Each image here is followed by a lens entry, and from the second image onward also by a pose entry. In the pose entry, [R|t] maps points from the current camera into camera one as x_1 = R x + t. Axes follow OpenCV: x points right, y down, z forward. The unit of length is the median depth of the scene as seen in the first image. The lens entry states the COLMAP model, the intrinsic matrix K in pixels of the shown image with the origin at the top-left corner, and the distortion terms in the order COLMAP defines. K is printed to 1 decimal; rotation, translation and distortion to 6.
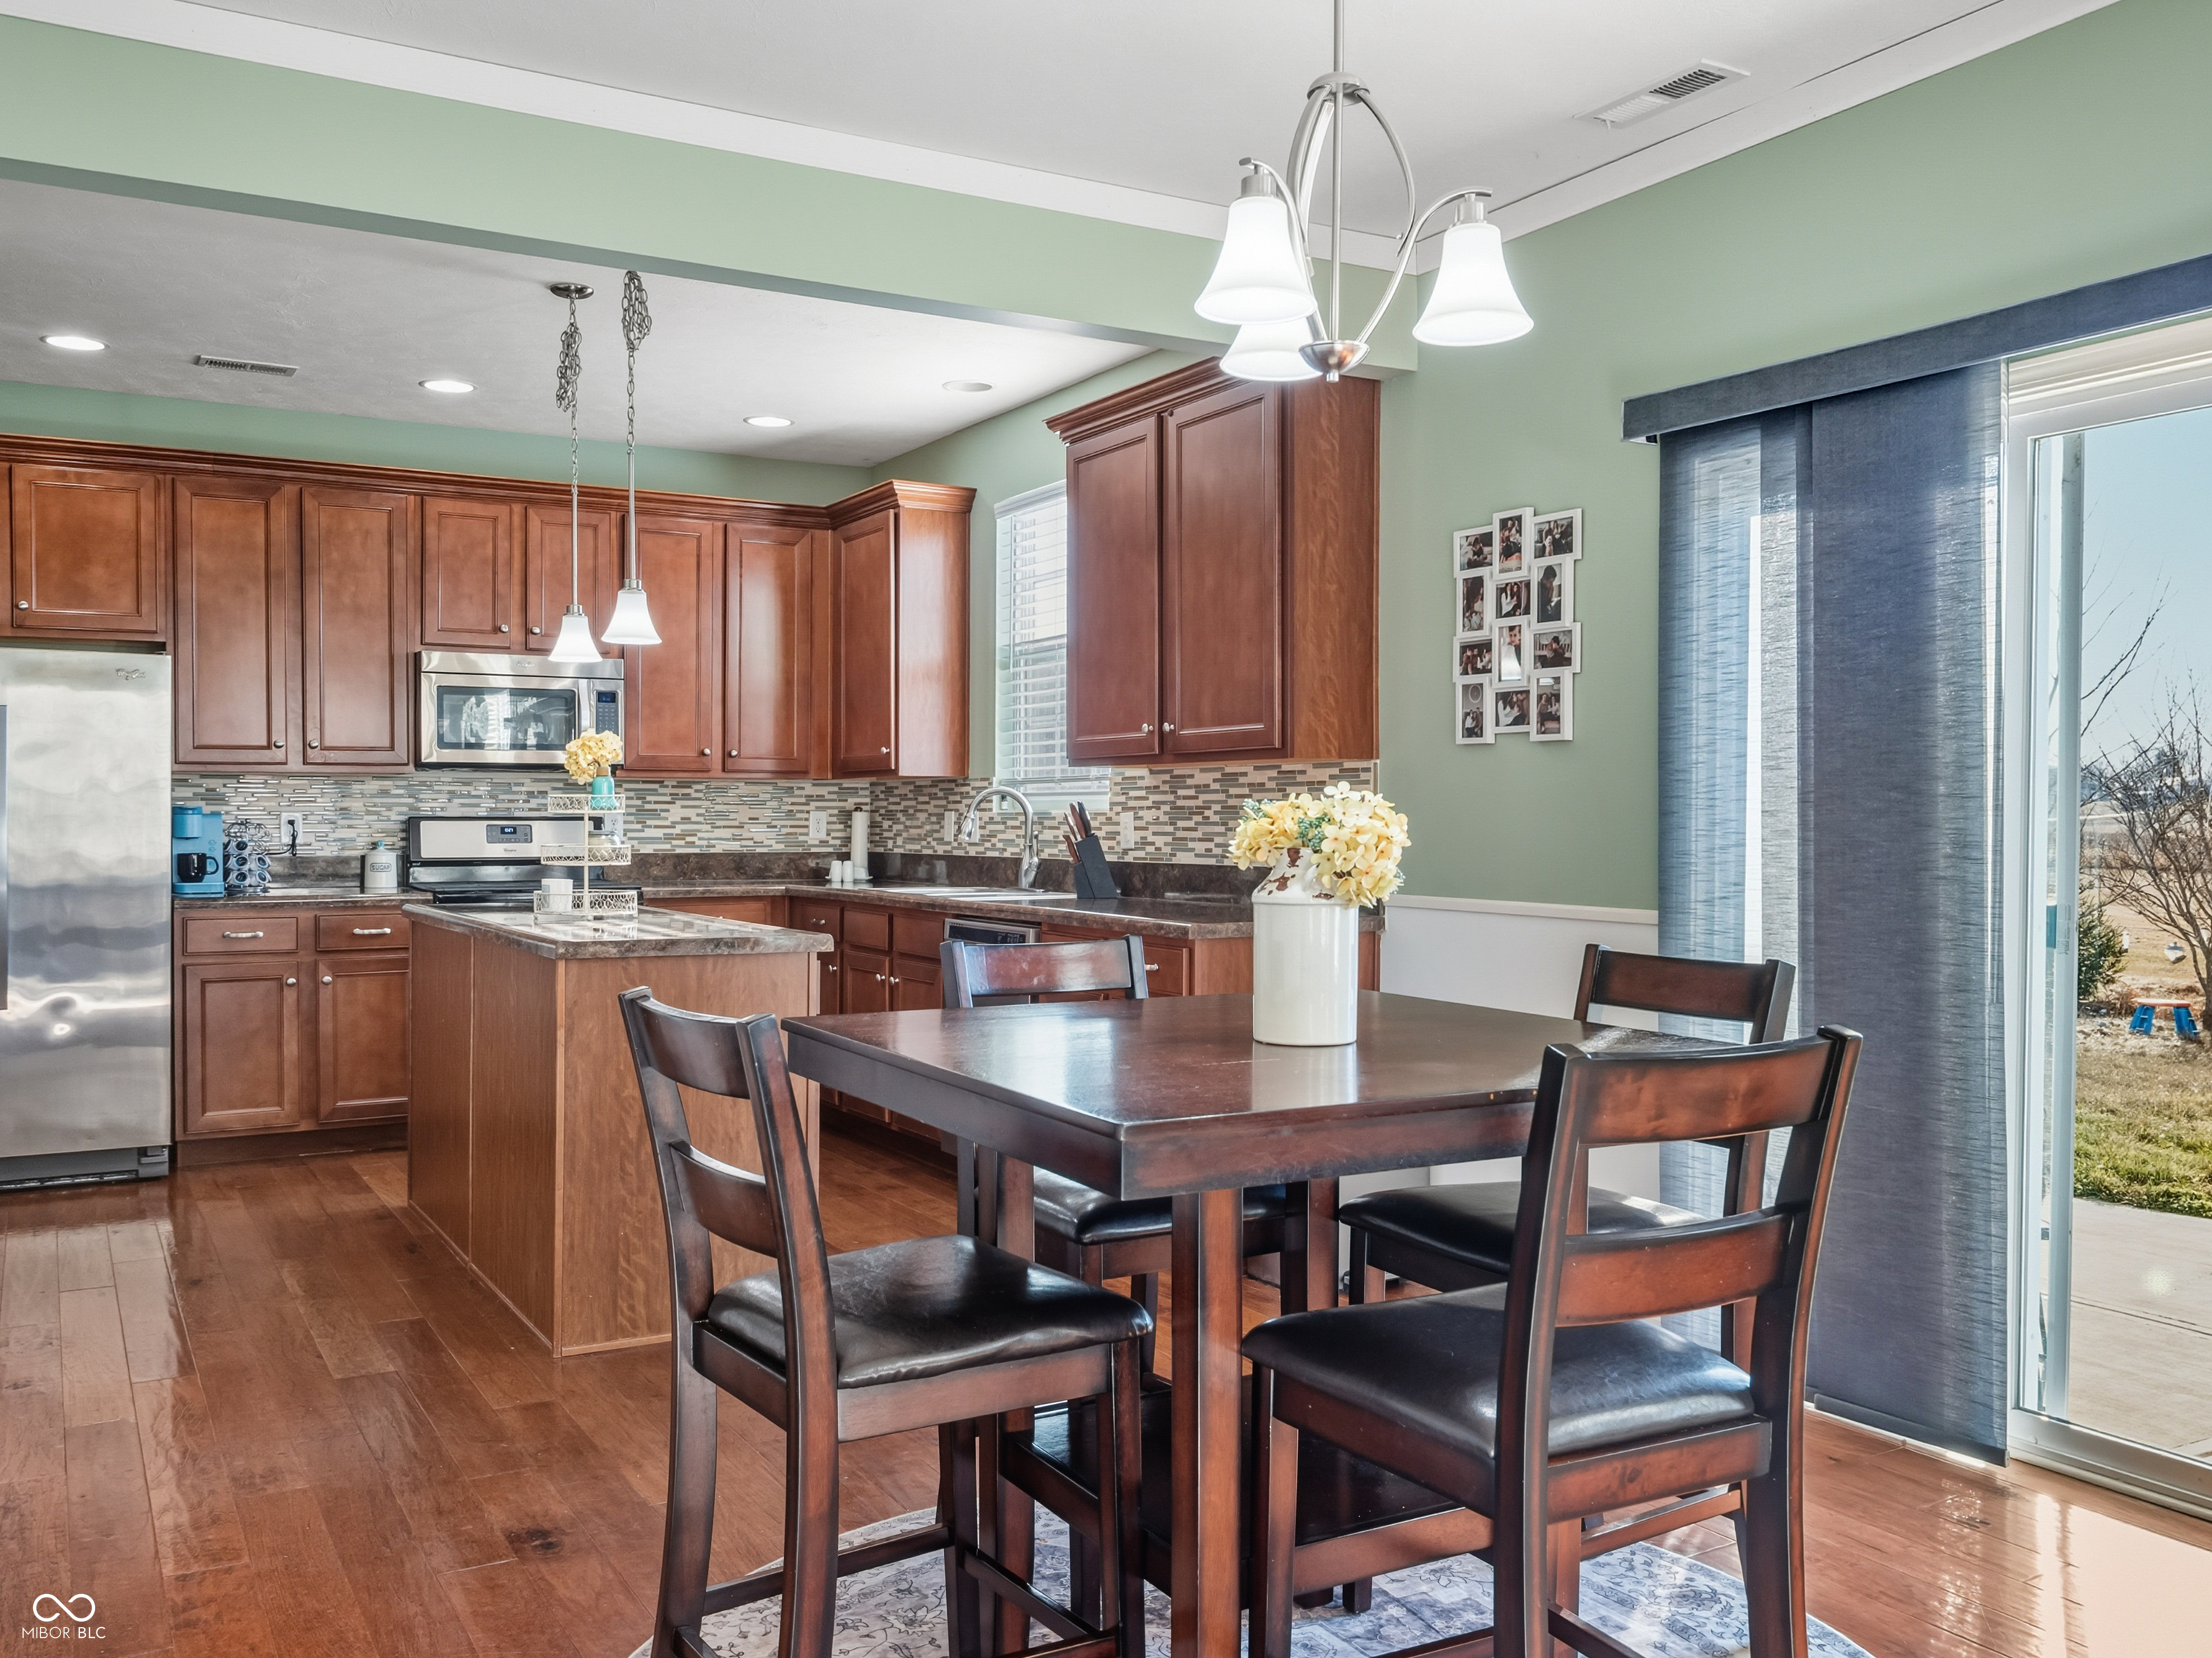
lens RADIAL K [[1832.2, 0, 1106.0], [0, 1832.2, 829.0], [0, 0, 1]] dist [-0.003127, -0.002811]
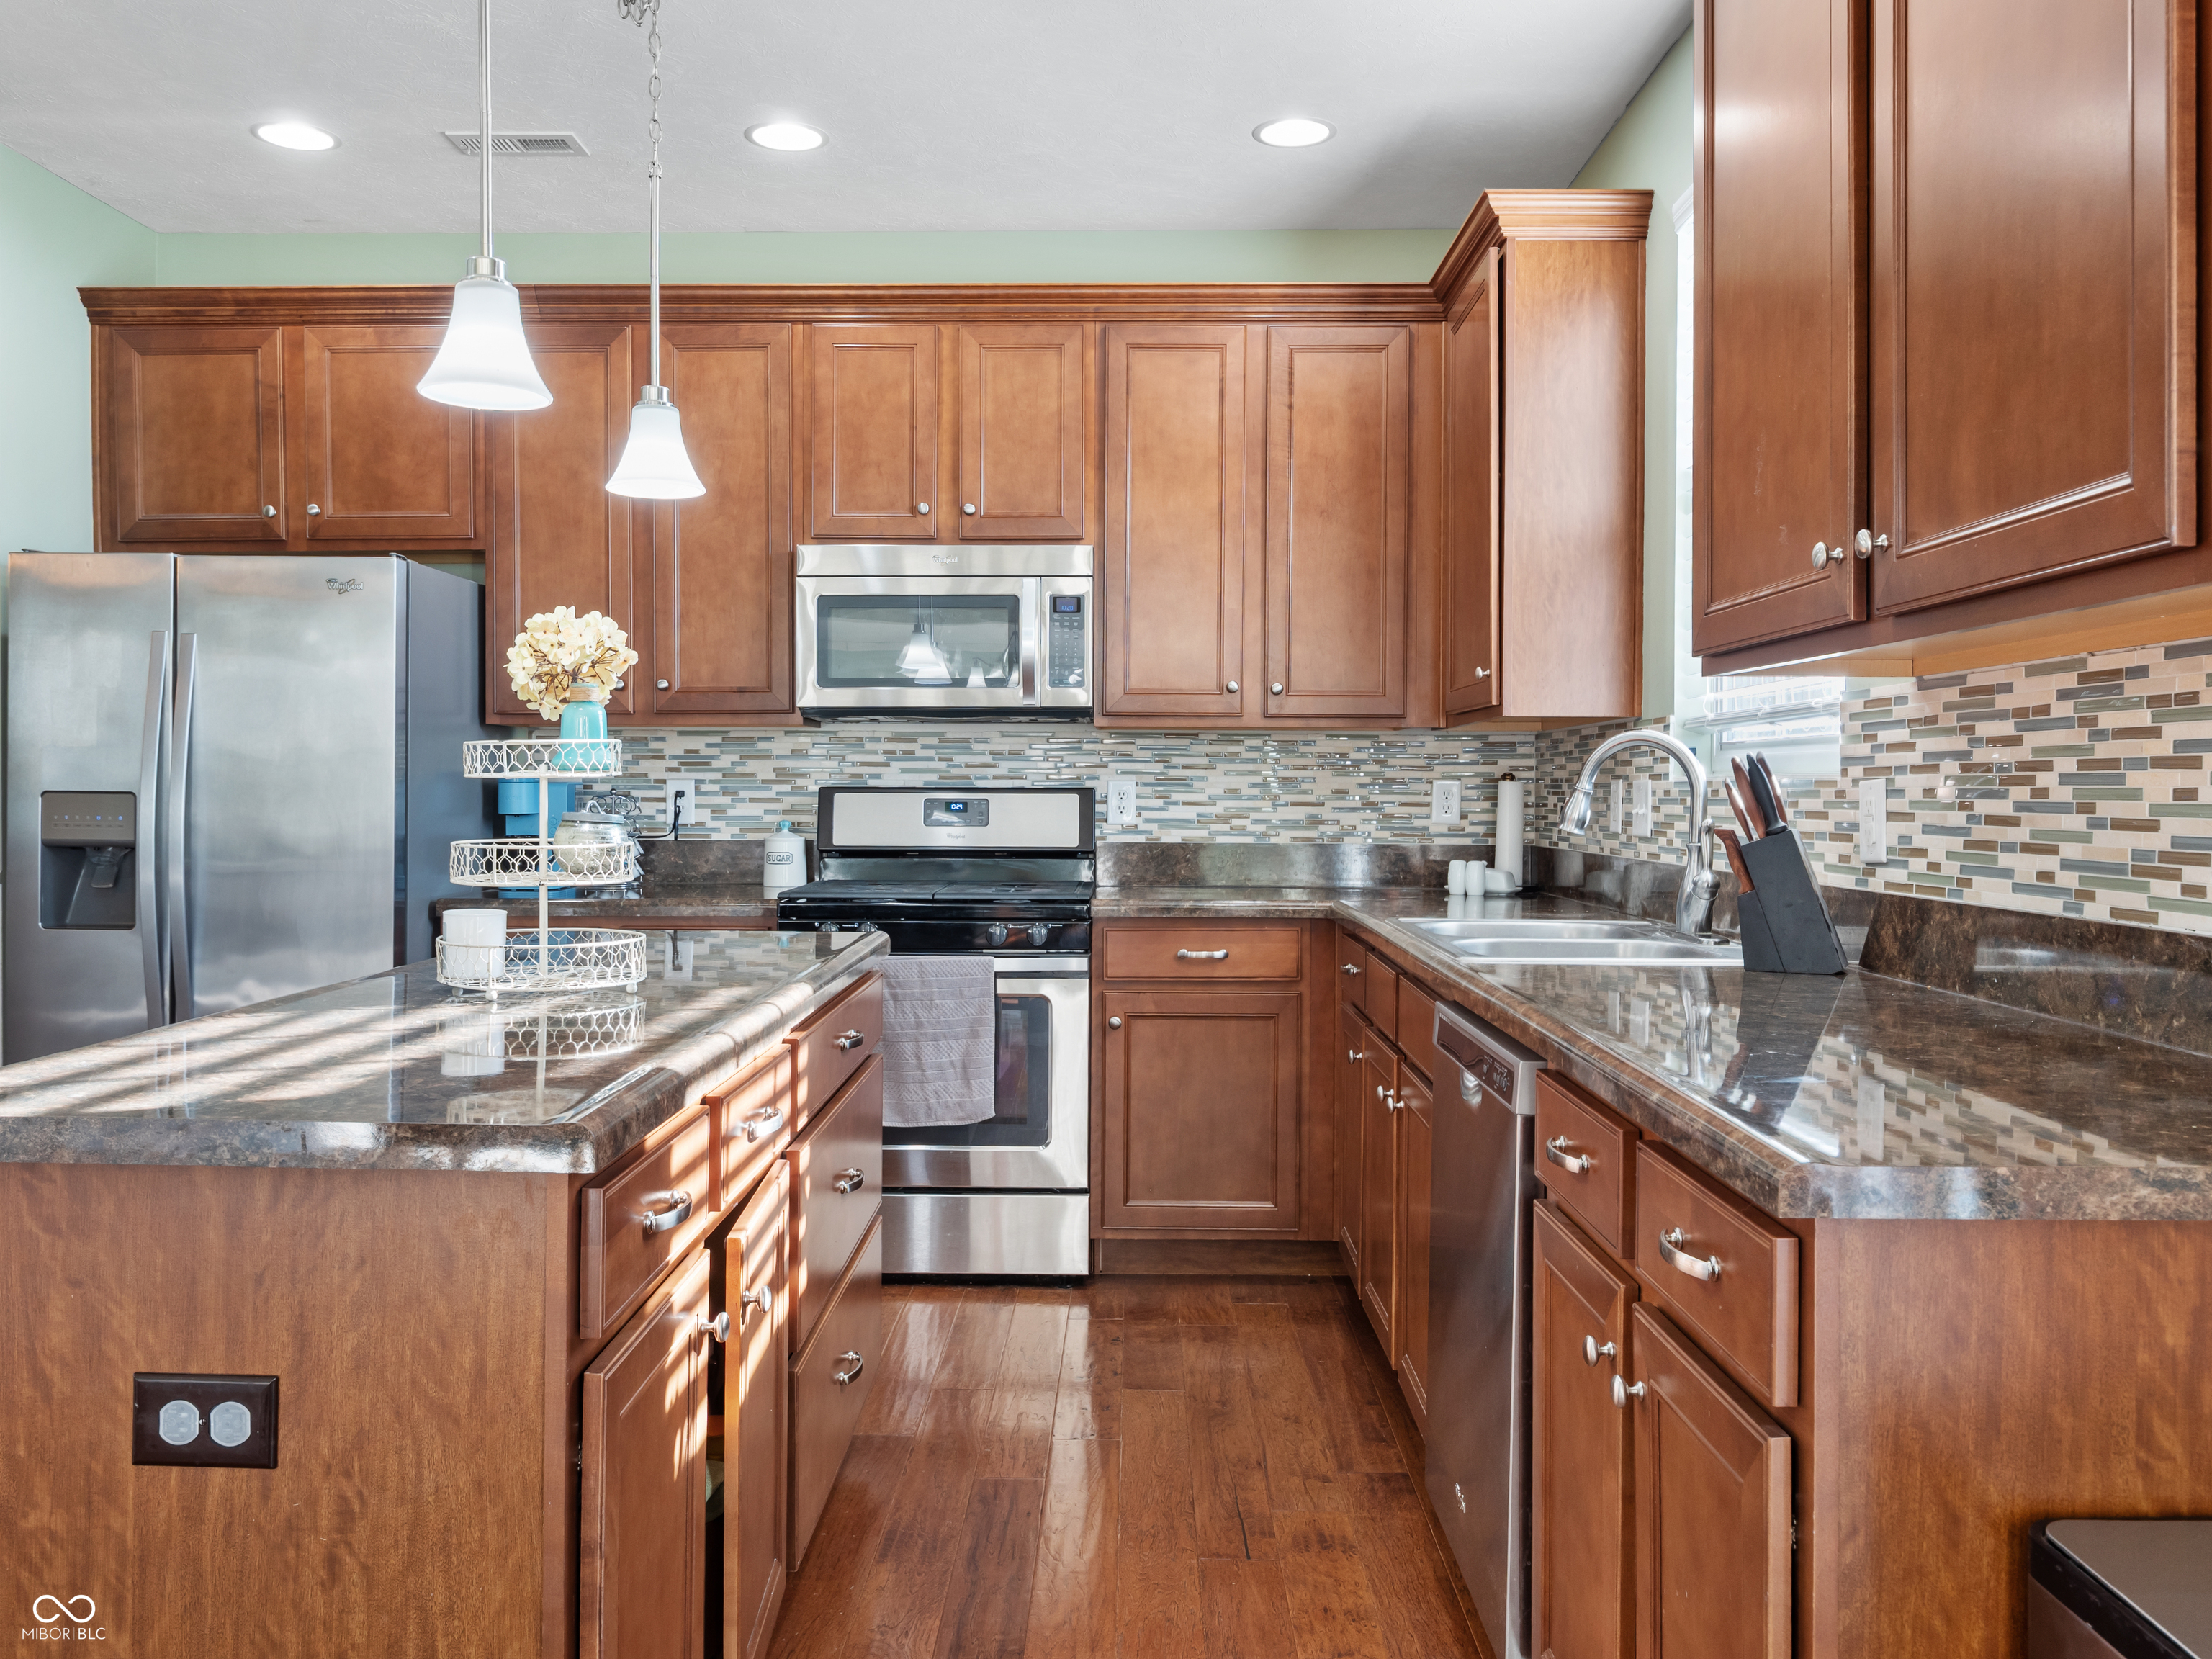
lens RADIAL K [[1735.4, 0, 1113.1], [0, 1735.4, 801.0], [0, 0, 1]] dist [-0.002279, -0.009017]
pose [[0.851605, 0.006208, -0.524147, 0.073971], [-0.006422, 0.999978, 0.001410, -0.003268], [0.524144, 0.002165, 0.851627, 0.542549]]
